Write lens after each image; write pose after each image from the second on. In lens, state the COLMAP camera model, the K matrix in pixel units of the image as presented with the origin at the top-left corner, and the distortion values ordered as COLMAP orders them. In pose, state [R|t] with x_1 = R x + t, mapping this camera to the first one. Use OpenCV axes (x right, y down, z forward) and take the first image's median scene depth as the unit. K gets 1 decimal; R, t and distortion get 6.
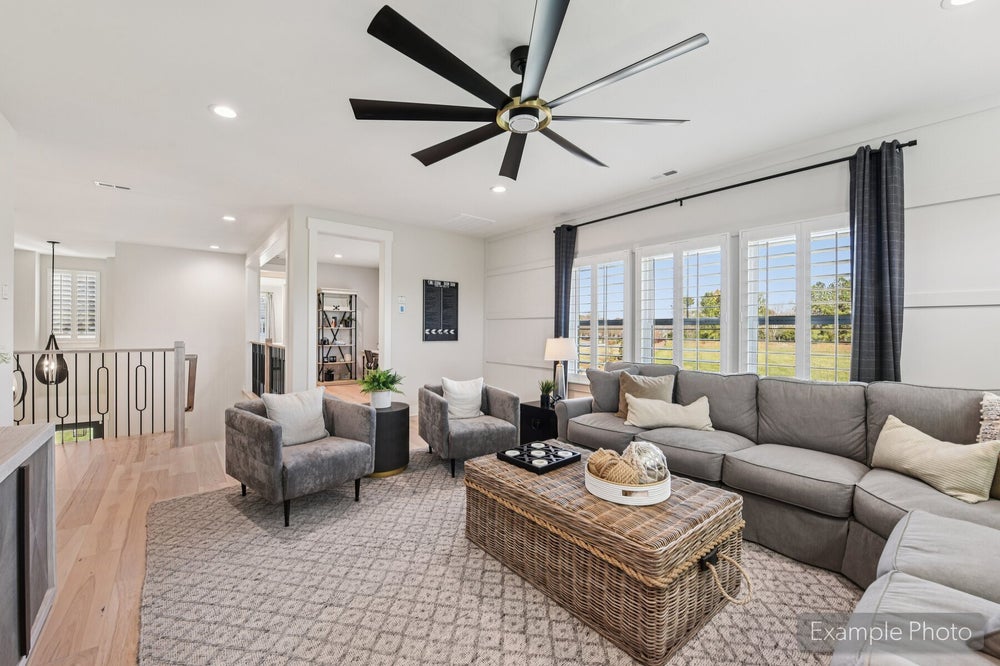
lens RADIAL K [[401.9, 0, 507.3], [0, 401.9, 329.9], [0, 0, 1]] dist [-0.020167, -0.000025]
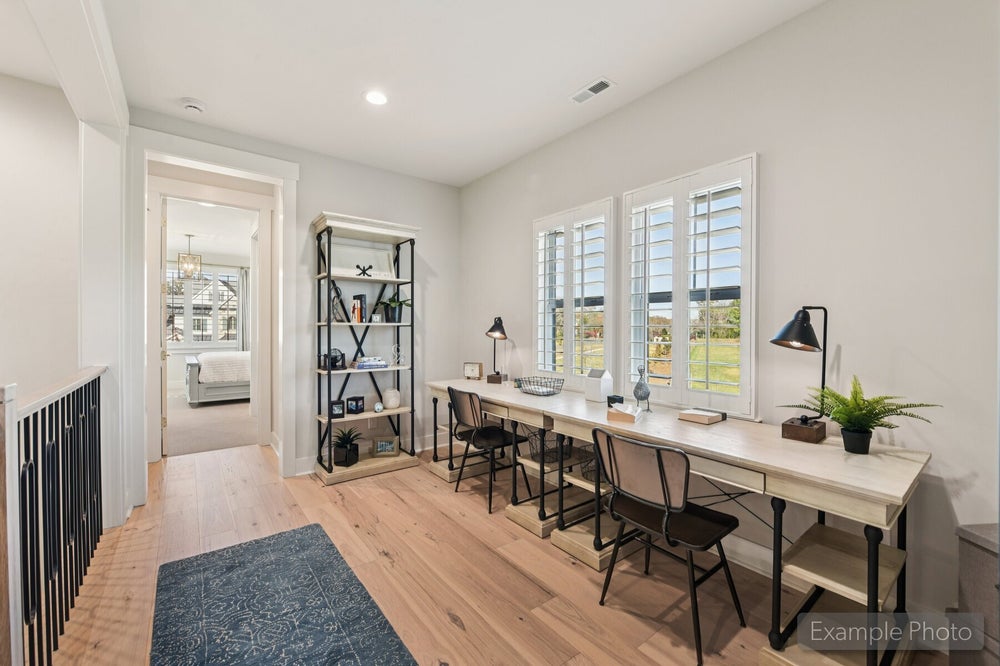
lens RADIAL K [[401.9, 0, 495.3], [0, 401.9, 332.7], [0, 0, 1]] dist [-0.020167, -0.000025]
pose [[0.999488, 0.002092, -0.031927, -0.288142], [-0.001595, 0.999877, 0.015592, -0.002500], [0.031955, -0.015533, 0.999369, 0.618700]]
